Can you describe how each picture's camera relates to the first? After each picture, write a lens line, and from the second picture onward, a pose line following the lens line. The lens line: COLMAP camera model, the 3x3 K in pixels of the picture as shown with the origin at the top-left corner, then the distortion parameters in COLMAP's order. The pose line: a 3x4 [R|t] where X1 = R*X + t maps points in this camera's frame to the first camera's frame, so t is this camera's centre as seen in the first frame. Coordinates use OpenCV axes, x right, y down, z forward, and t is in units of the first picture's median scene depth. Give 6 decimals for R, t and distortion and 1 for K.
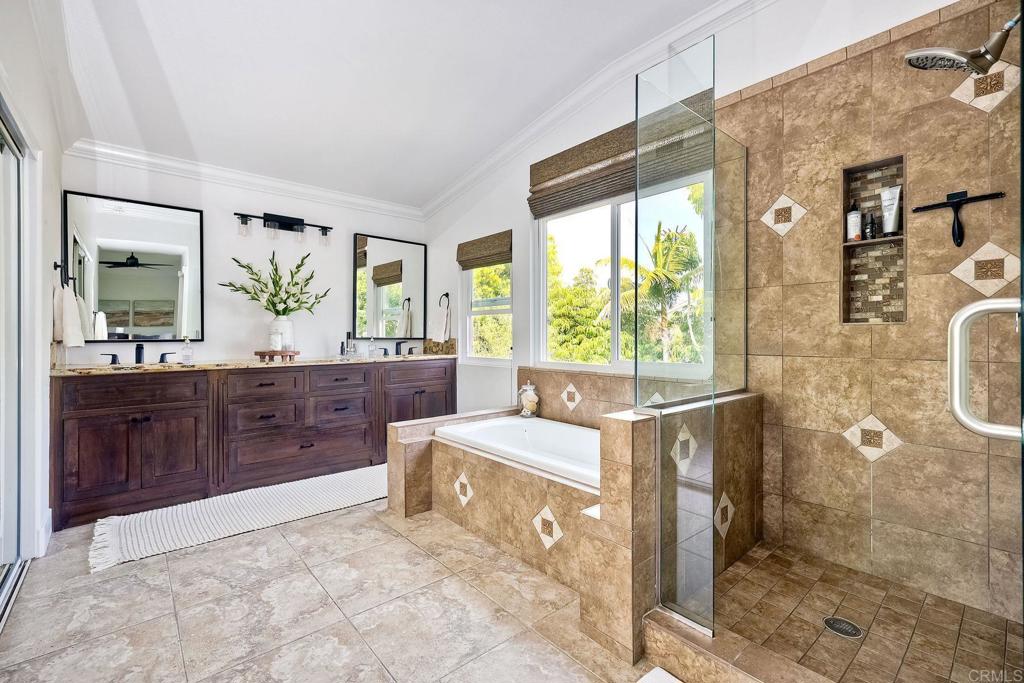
lens RADIAL K [[448.9, 0, 511.7], [0, 448.9, 337.9], [0, 0, 1]] dist [0.003244, -0.000143]
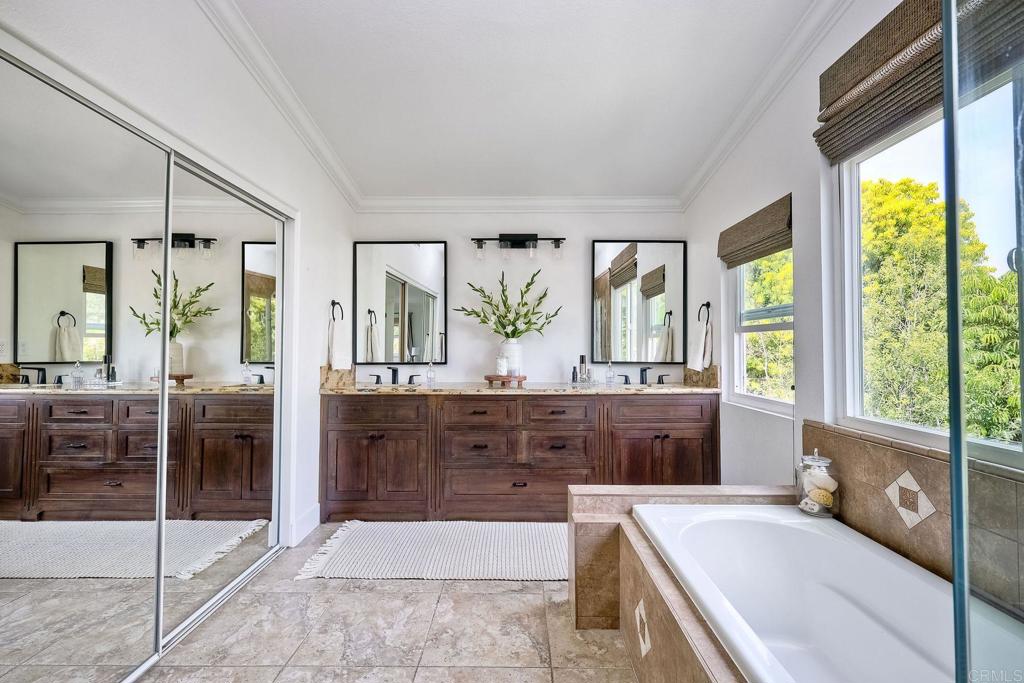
lens RADIAL K [[448.9, 0, 508.8], [0, 448.9, 337.6], [0, 0, 1]] dist [0.003244, -0.000143]
pose [[0.749647, -0.013613, -0.661698, 0.120276], [-0.005145, 0.999638, -0.026395, -0.027725], [0.661818, 0.023192, 0.749306, 0.305800]]
